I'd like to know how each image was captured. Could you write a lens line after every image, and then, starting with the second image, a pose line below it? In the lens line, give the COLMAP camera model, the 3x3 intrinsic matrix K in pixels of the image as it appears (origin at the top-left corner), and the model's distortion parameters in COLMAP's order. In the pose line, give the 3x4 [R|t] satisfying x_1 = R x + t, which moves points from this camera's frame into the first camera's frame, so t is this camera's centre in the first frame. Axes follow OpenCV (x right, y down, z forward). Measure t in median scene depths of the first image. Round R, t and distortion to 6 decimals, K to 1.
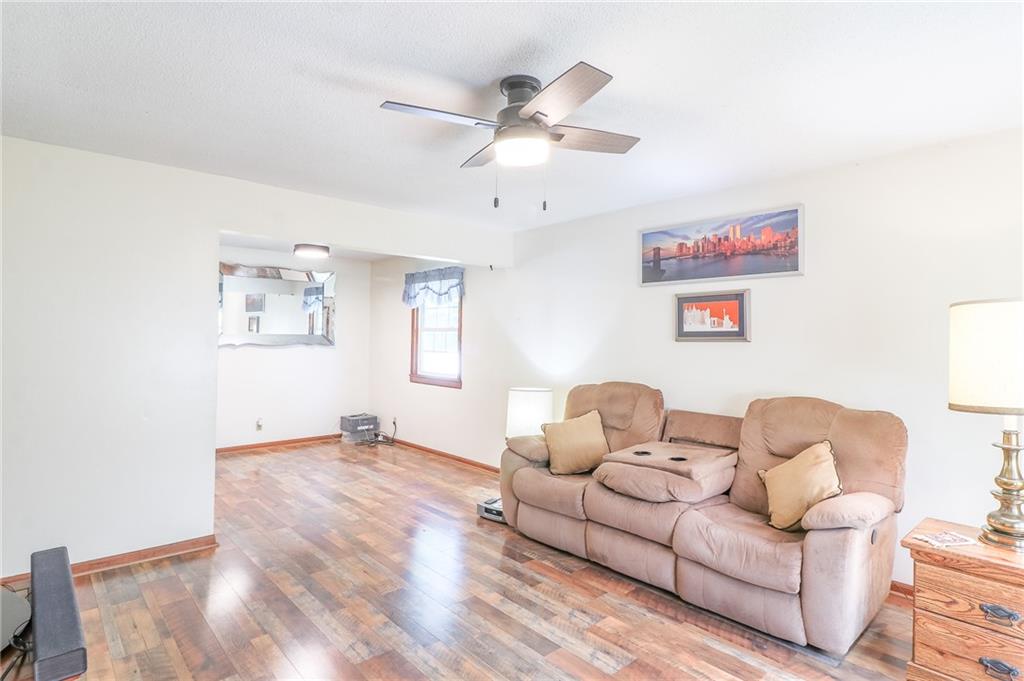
lens RADIAL K [[528.5, 0, 518.7], [0, 528.5, 336.7], [0, 0, 1]] dist [0.001377, -0.014097]
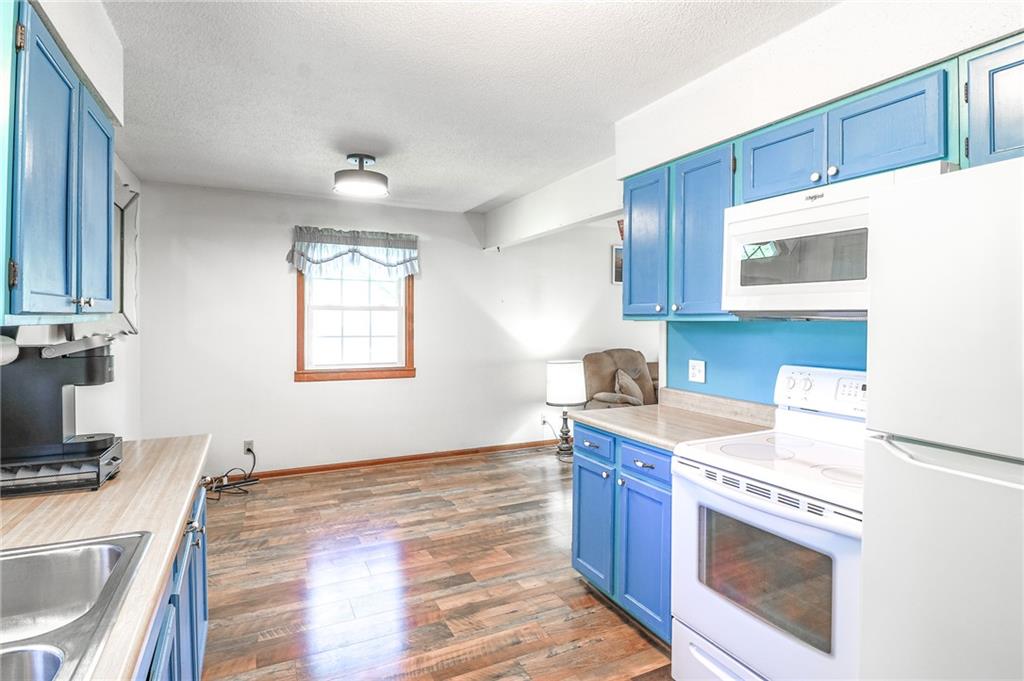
lens RADIAL K [[528.5, 0, 509.3], [0, 528.5, 333.2], [0, 0, 1]] dist [0.001377, -0.014097]
pose [[0.295686, -0.035874, 0.954611, -1.079623], [-0.003242, 0.999251, 0.038555, -0.008859], [-0.955280, -0.014495, 0.295348, 0.720490]]
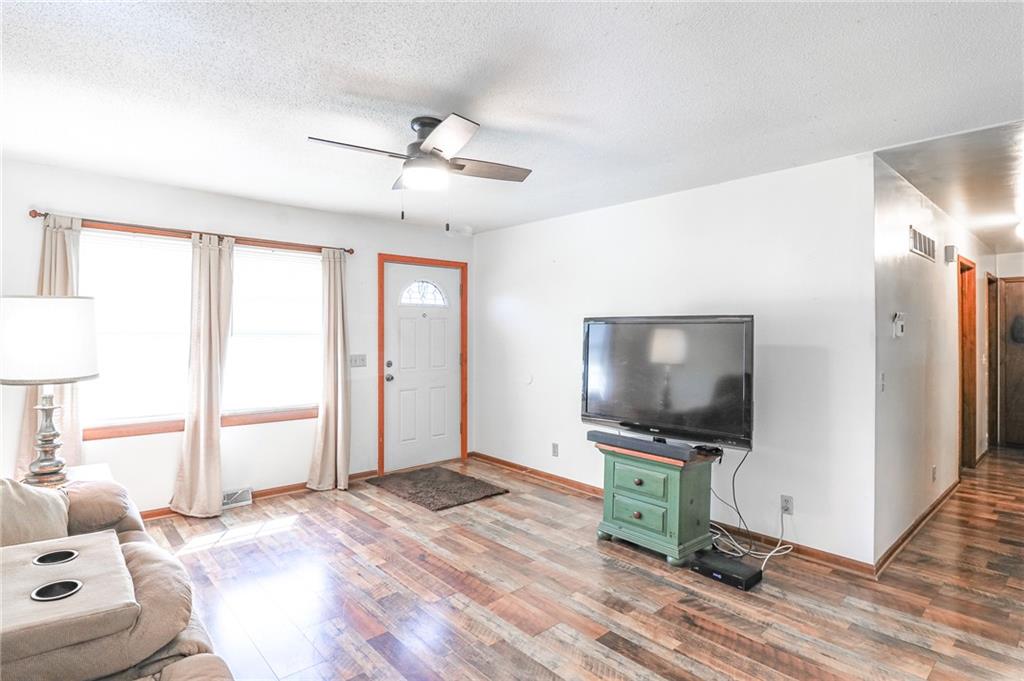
lens RADIAL K [[528.5, 0, 516.8], [0, 528.5, 334.7], [0, 0, 1]] dist [0.001377, -0.014097]
pose [[-0.999744, -0.021052, 0.008304, -0.097081], [-0.021052, 0.999778, 0.000037, 0.003704], [-0.008303, -0.000138, -0.999966, 0.973402]]
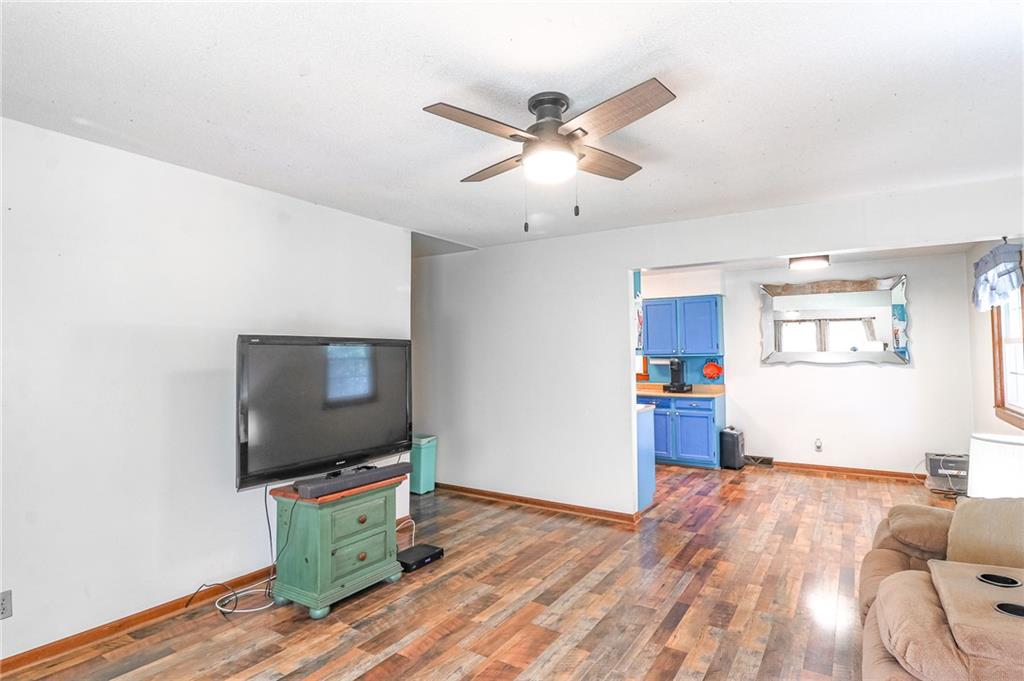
lens RADIAL K [[528.5, 0, 518.9], [0, 528.5, 334.9], [0, 0, 1]] dist [0.001377, -0.014097]
pose [[0.257273, -0.049361, -0.965077, 0.410206], [0.012397, 0.998781, -0.047780, 0.005821], [0.966259, 0.000329, 0.257571, 0.300343]]
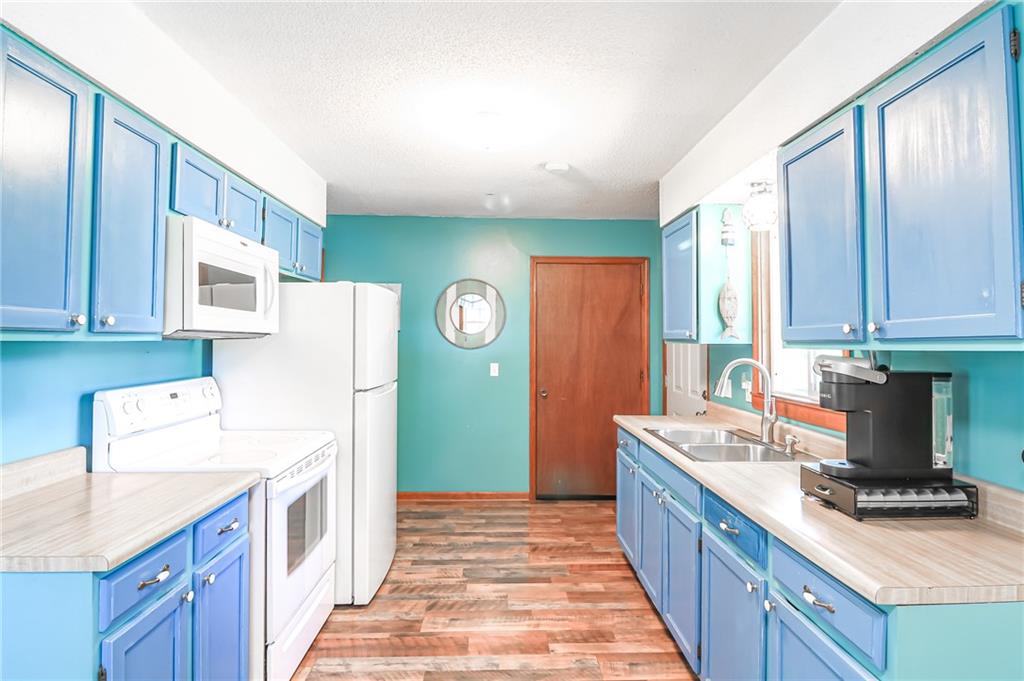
lens RADIAL K [[528.5, 0, 512.5], [0, 528.5, 329.0], [0, 0, 1]] dist [0.001377, -0.014097]
pose [[-0.645007, -0.030955, -0.763549, -0.463560], [-0.008678, 0.999412, -0.033187, -0.000320], [0.764127, -0.014780, -0.644896, 1.108415]]
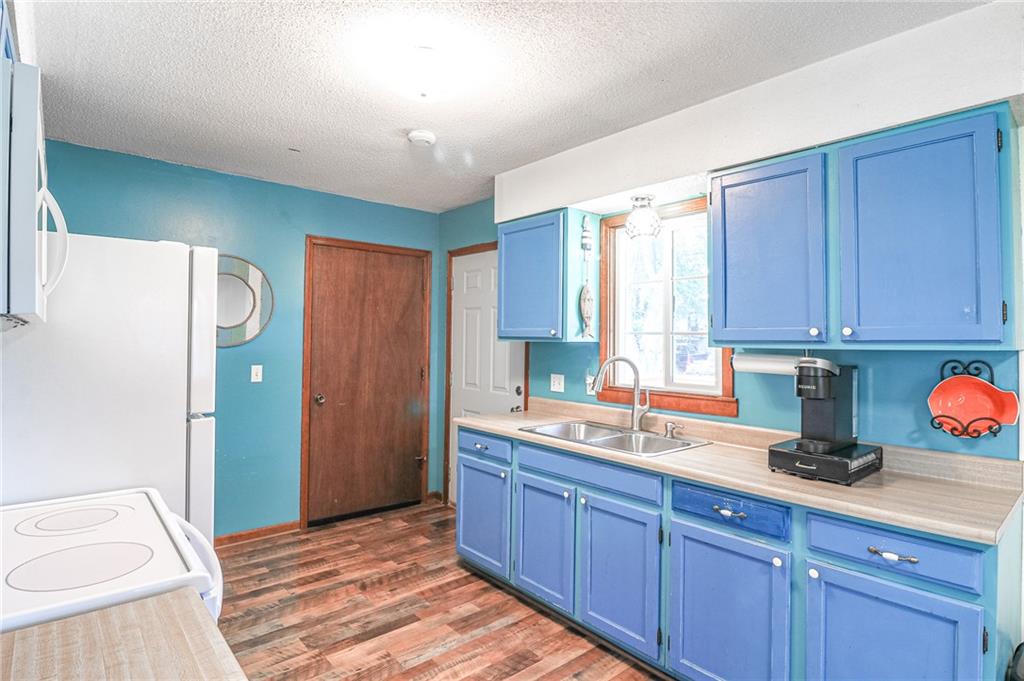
lens RADIAL K [[528.5, 0, 514.2], [0, 528.5, 328.0], [0, 0, 1]] dist [0.001377, -0.014097]
pose [[-0.033601, -0.032373, -0.998911, -0.436975], [-0.007170, 0.999457, -0.032150, -0.001382], [0.999410, 0.006082, -0.033815, 0.850409]]
